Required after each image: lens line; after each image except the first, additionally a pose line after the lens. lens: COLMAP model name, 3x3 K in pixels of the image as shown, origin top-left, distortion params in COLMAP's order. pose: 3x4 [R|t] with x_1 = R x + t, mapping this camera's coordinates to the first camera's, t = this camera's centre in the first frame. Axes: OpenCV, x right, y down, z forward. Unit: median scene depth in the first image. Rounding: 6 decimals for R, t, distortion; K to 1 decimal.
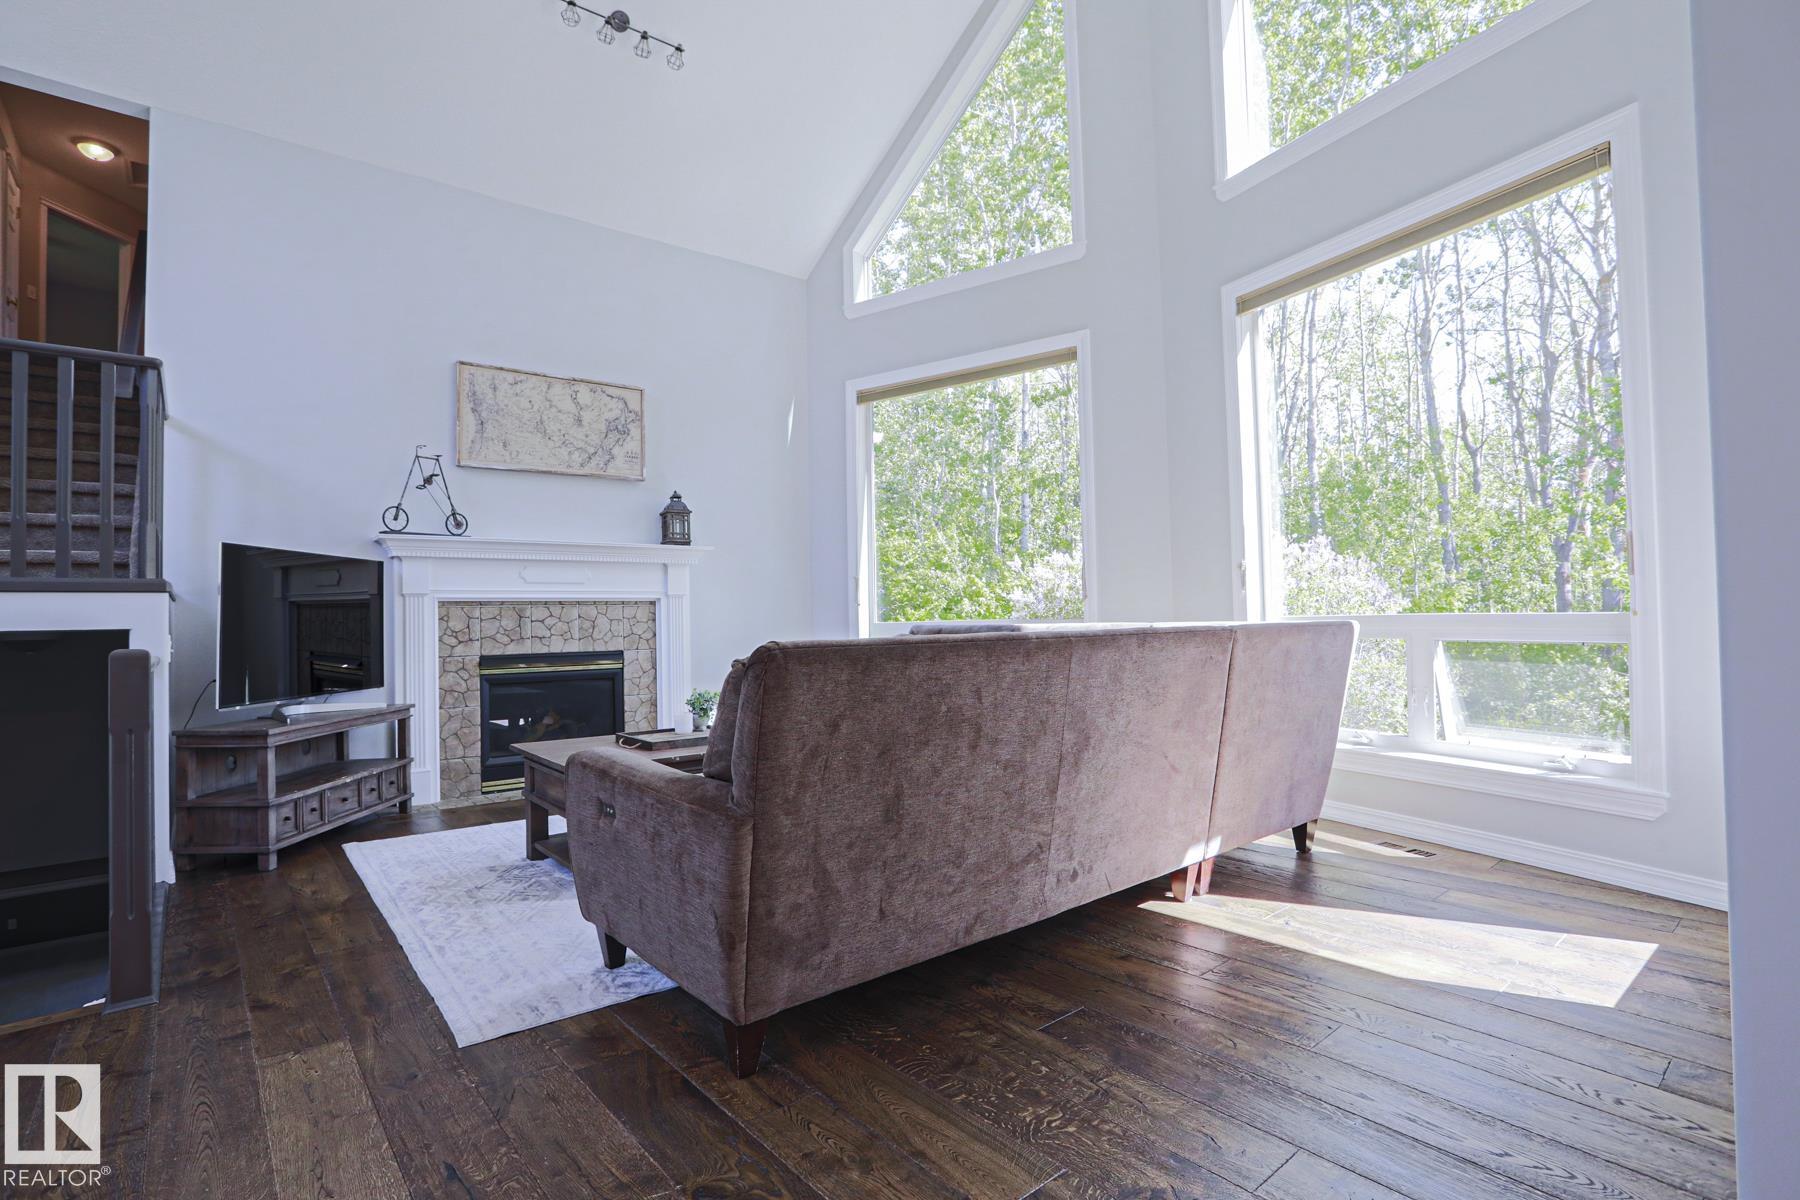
lens RADIAL K [[875.6, 0, 889.5], [0, 875.6, 597.0], [0, 0, 1]] dist [-0.072681, 0.032640]
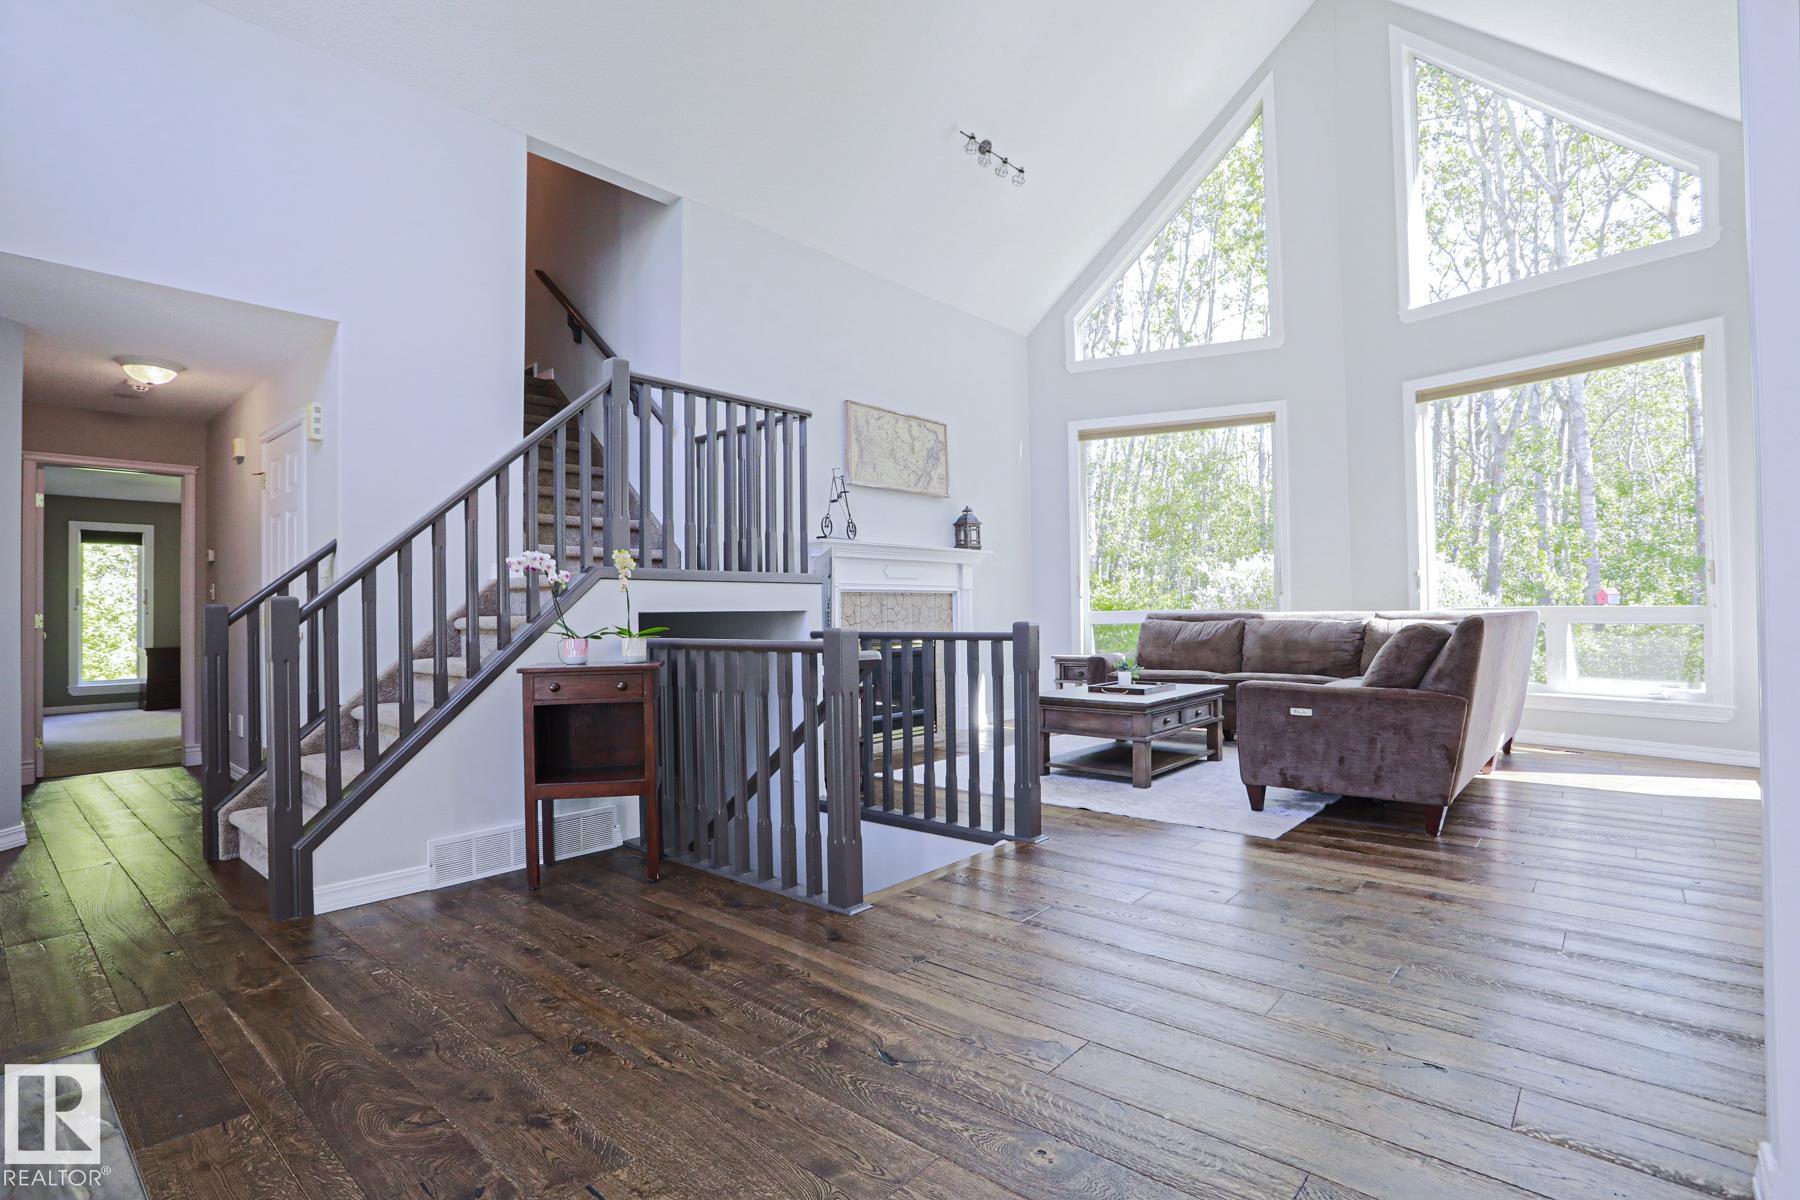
lens RADIAL K [[875.6, 0, 889.5], [0, 875.6, 597.0], [0, 0, 1]] dist [-0.072681, 0.032640]
pose [[0.987121, 0.009330, 0.159706, -0.653104], [-0.010496, 0.999924, 0.006460, 0.003374], [-0.159633, -0.008053, 0.987144, -0.275072]]
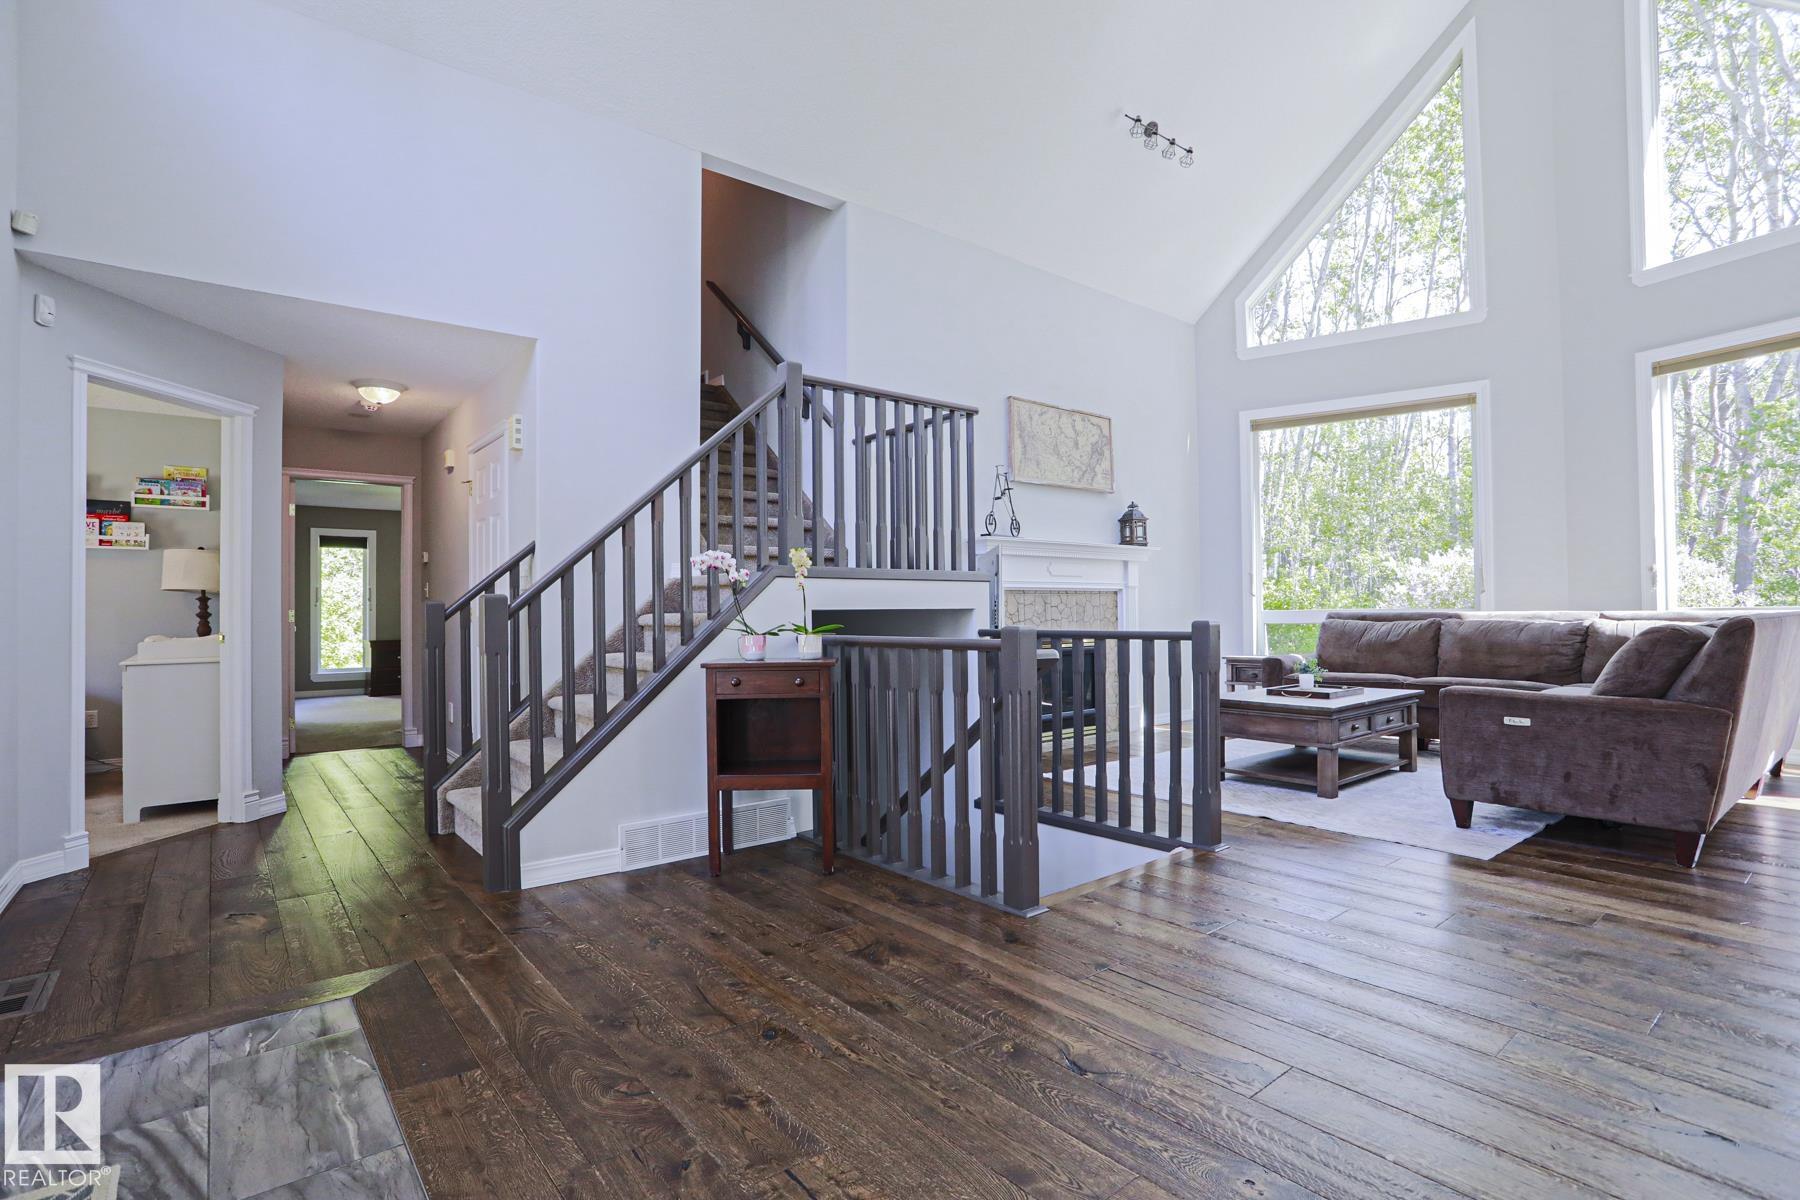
lens RADIAL K [[875.6, 0, 889.5], [0, 875.6, 597.0], [0, 0, 1]] dist [-0.072681, 0.032640]
pose [[0.999866, 0.009678, -0.013228, -0.668043], [-0.009541, 0.999901, 0.010346, 0.003810], [0.013326, -0.010218, 0.999859, -0.270063]]
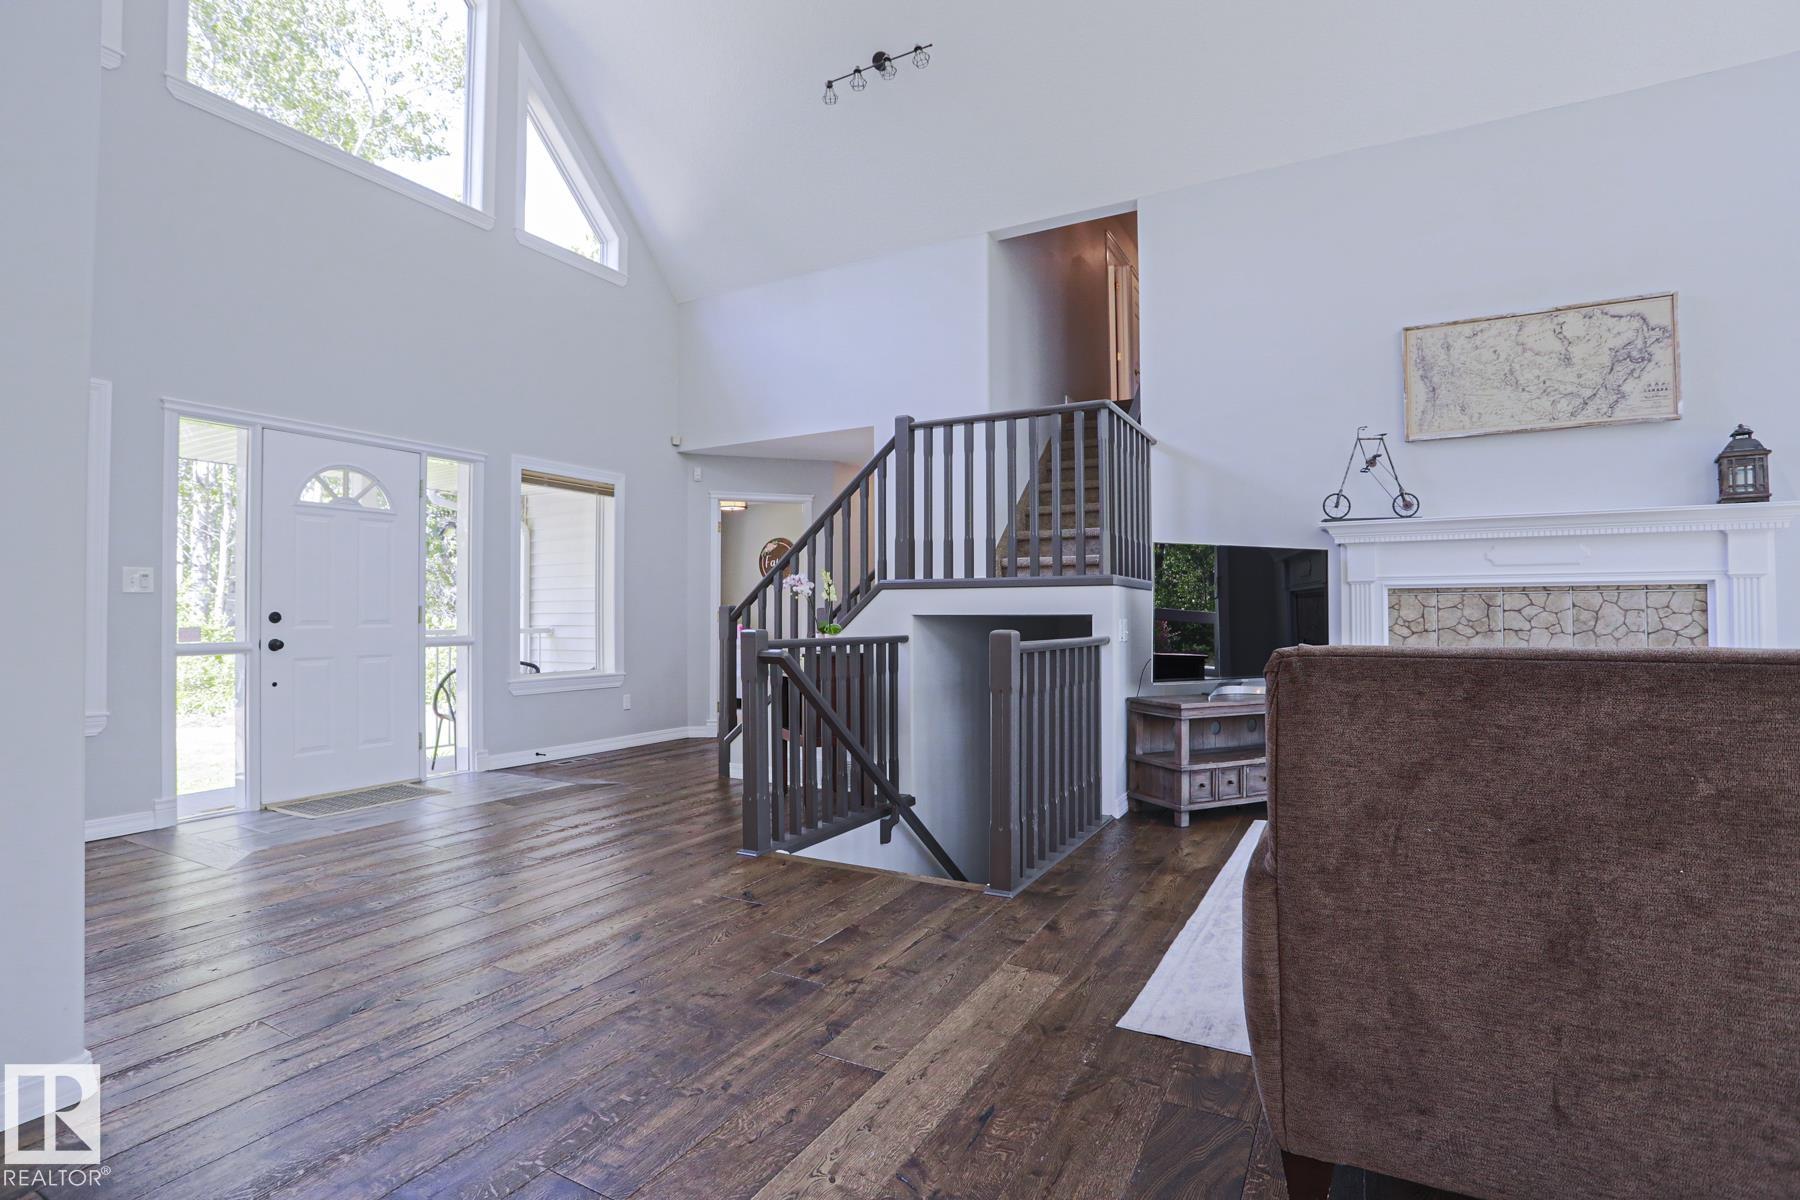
lens RADIAL K [[867.9, 0, 888.5], [0, 867.9, 595.1], [0, 0, 1]] dist [-0.074277, 0.032241]
pose [[0.365224, -0.005456, -0.930904, 0.140145], [0.017809, 0.999841, 0.001127, 0.001159], [0.930749, -0.016990, 0.365263, 0.149571]]
